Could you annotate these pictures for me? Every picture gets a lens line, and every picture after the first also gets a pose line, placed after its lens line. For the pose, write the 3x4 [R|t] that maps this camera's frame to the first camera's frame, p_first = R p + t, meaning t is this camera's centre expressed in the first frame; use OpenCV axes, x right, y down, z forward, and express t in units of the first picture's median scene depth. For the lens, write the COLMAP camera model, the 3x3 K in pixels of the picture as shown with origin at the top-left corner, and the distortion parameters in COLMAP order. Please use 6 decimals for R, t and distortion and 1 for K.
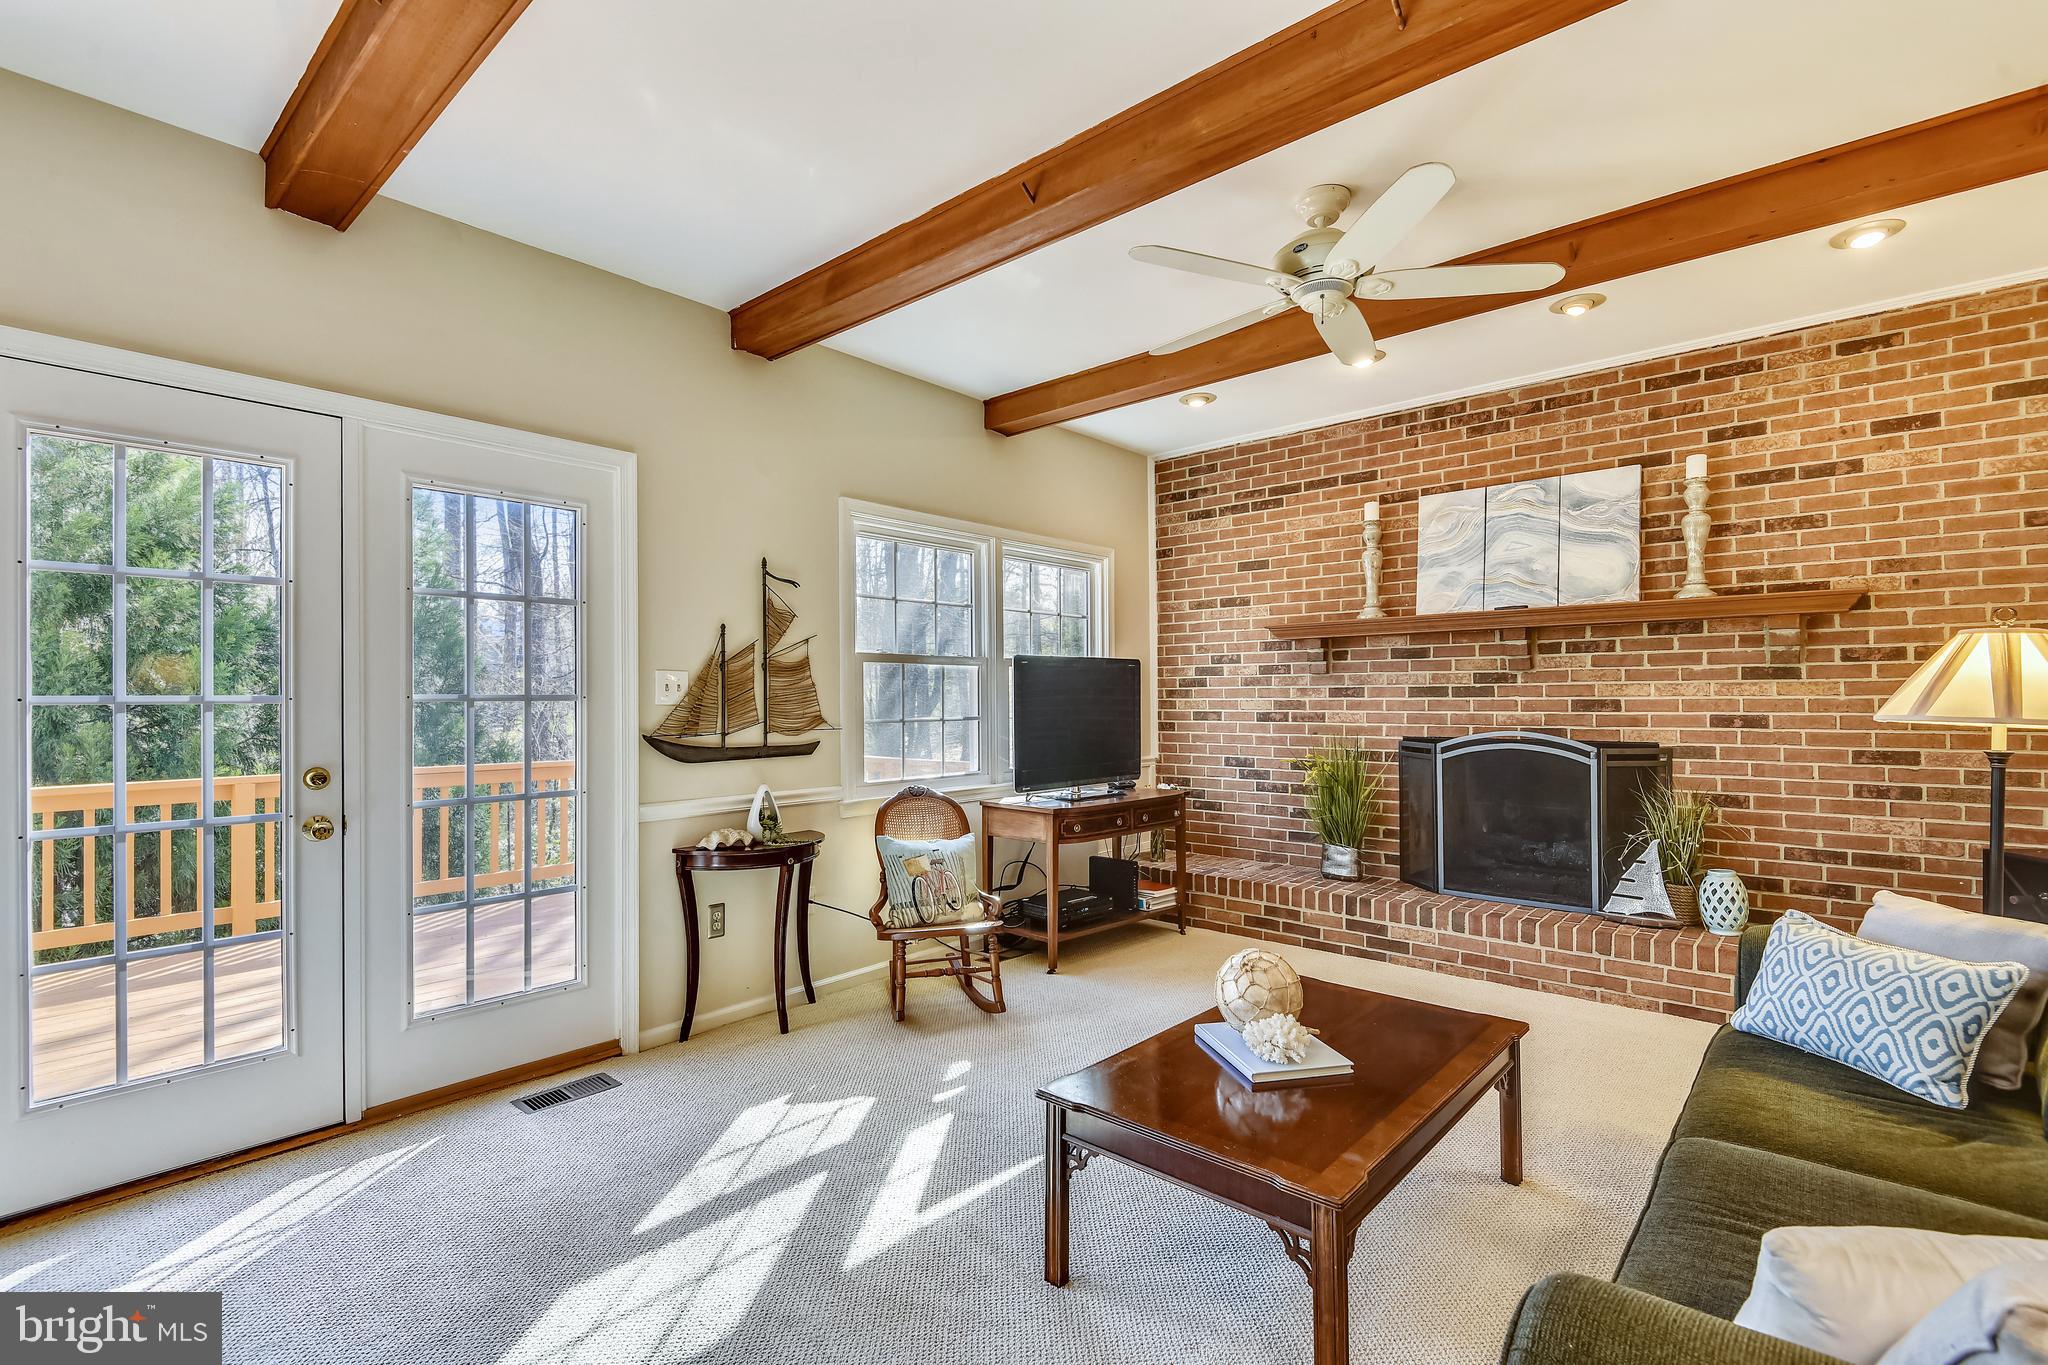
lens RADIAL K [[936.1, 0, 1011.3], [0, 936.1, 696.5], [0, 0, 1]] dist [0.006420, -0.008324]
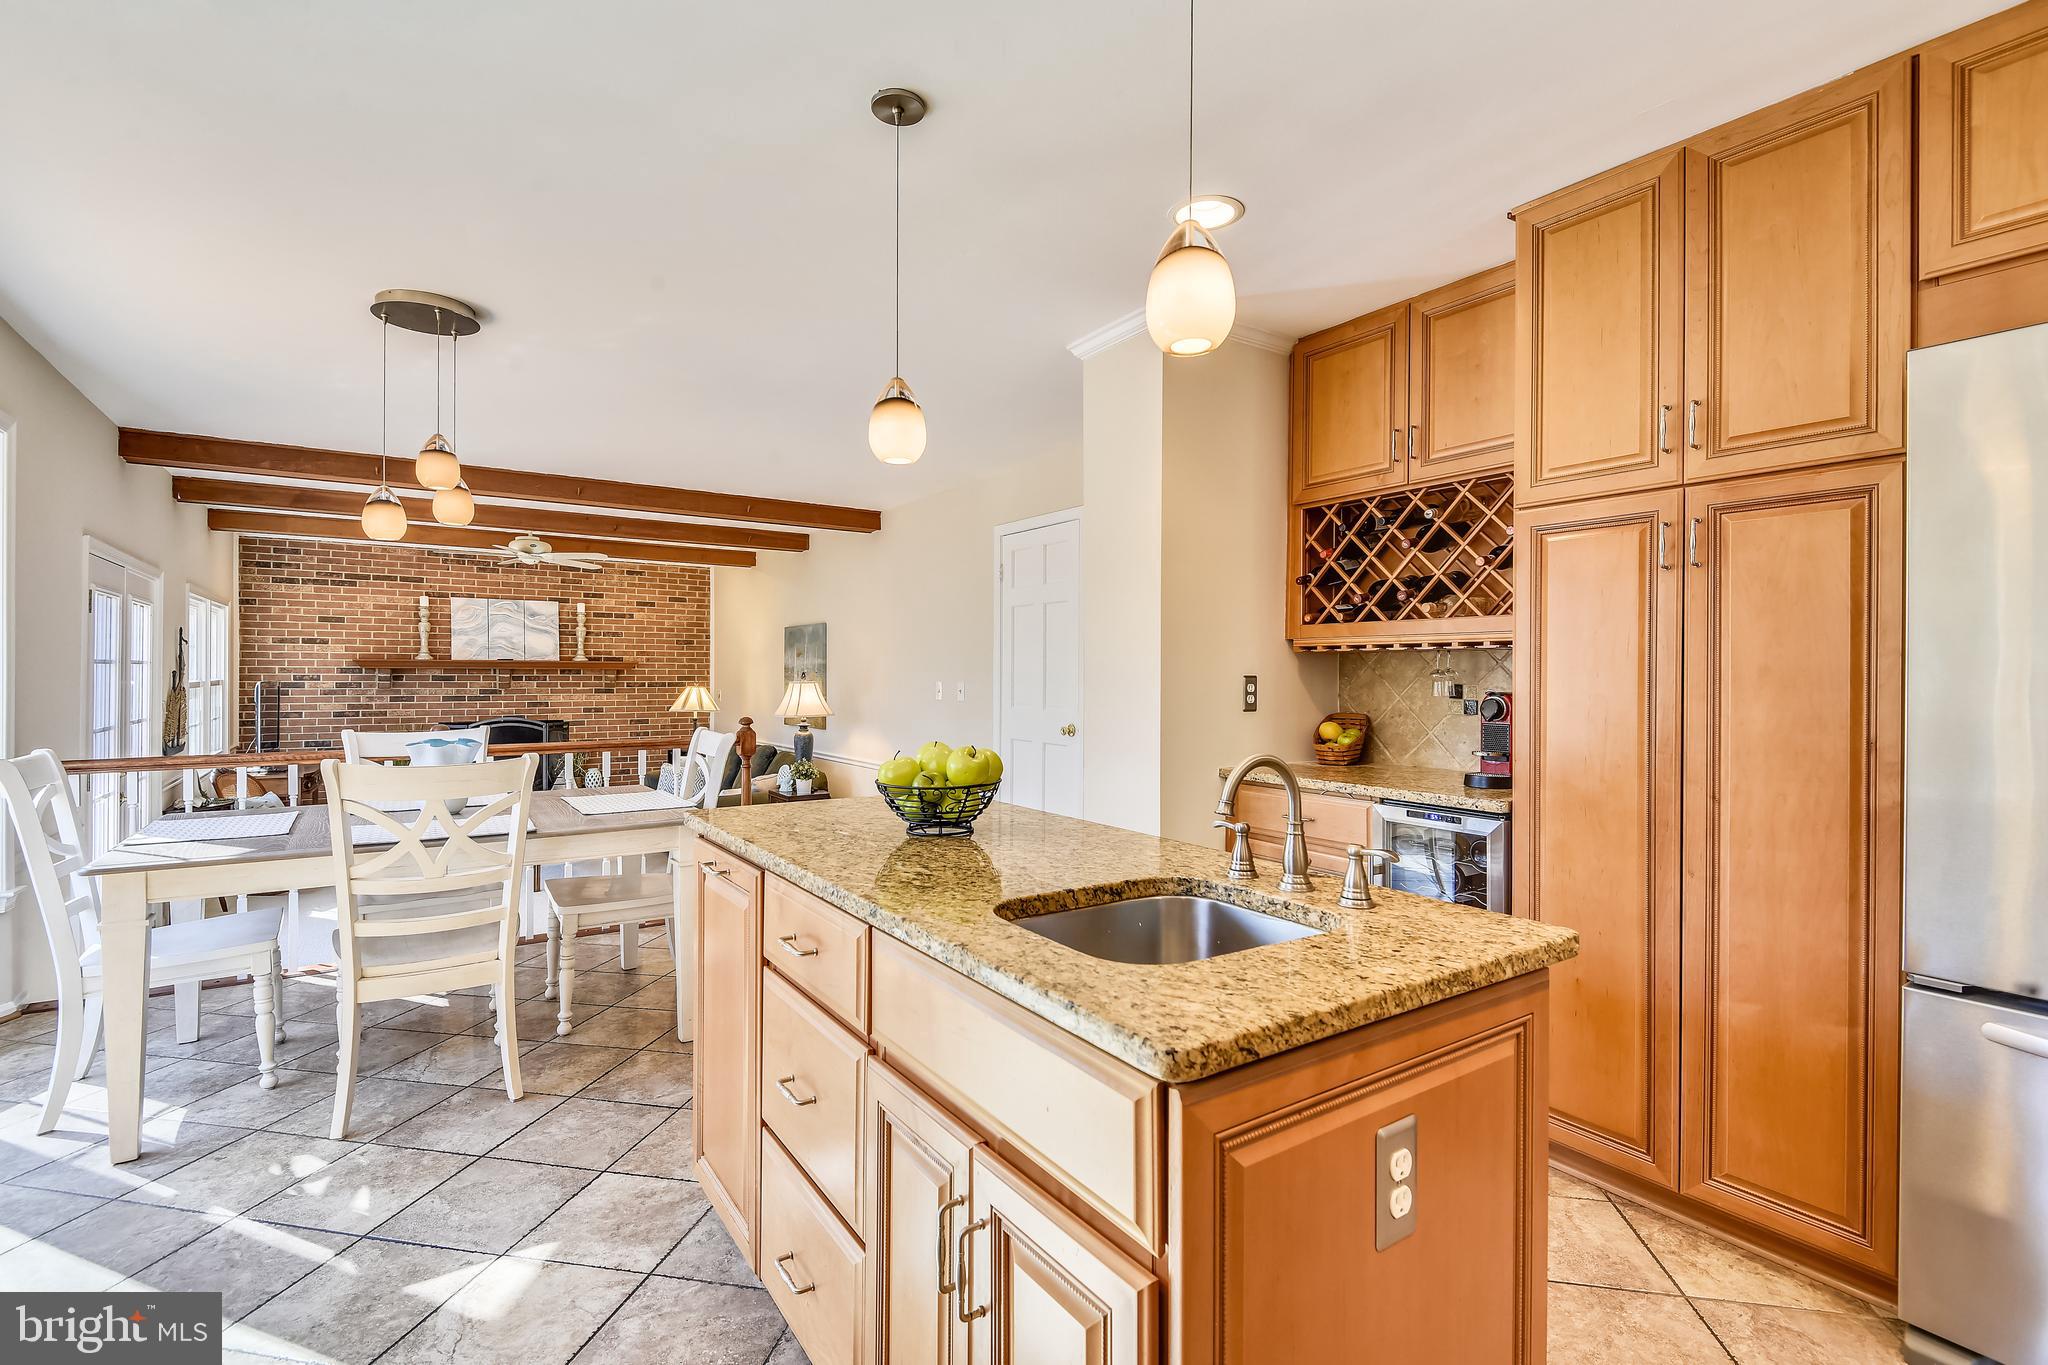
lens RADIAL K [[936.1, 0, 1024.2], [0, 936.1, 678.7], [0, 0, 1]] dist [0.006420, -0.008324]
pose [[0.257648, 0.002806, 0.966235, -1.351774], [-0.008637, 0.999963, -0.000601, -0.066245], [-0.966200, -0.008190, 0.257662, -0.763766]]
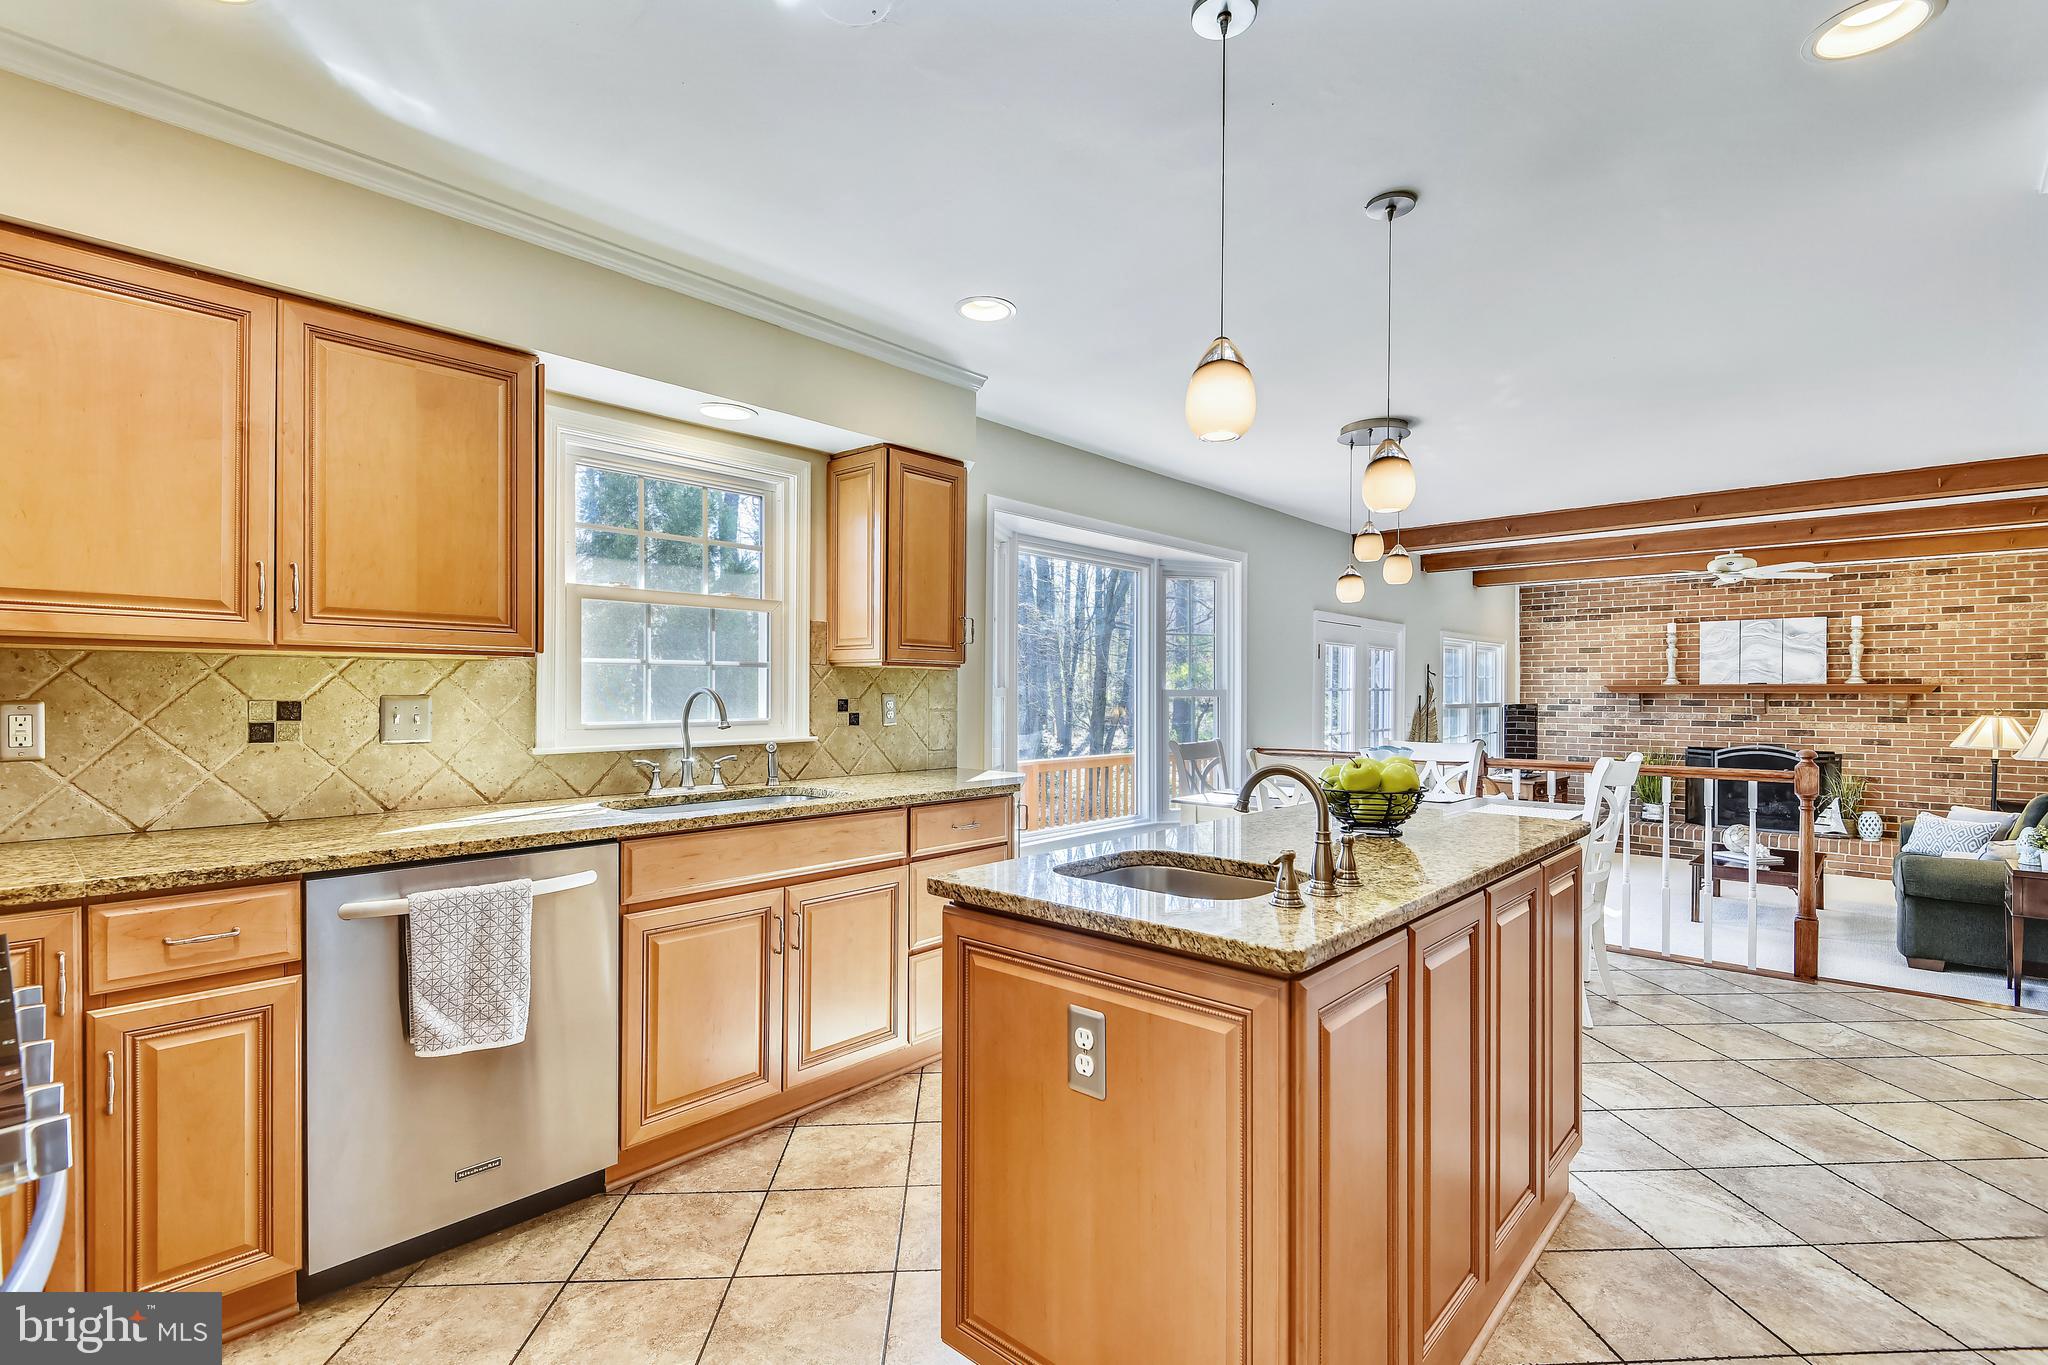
lens RADIAL K [[936.1, 0, 1019.4], [0, 936.1, 690.9], [0, 0, 1]] dist [0.006420, -0.008324]
pose [[0.999810, 0.009660, -0.016915, -1.114654], [-0.009670, 0.999953, -0.000536, -0.068999], [0.016909, 0.000699, 0.999857, -1.136057]]
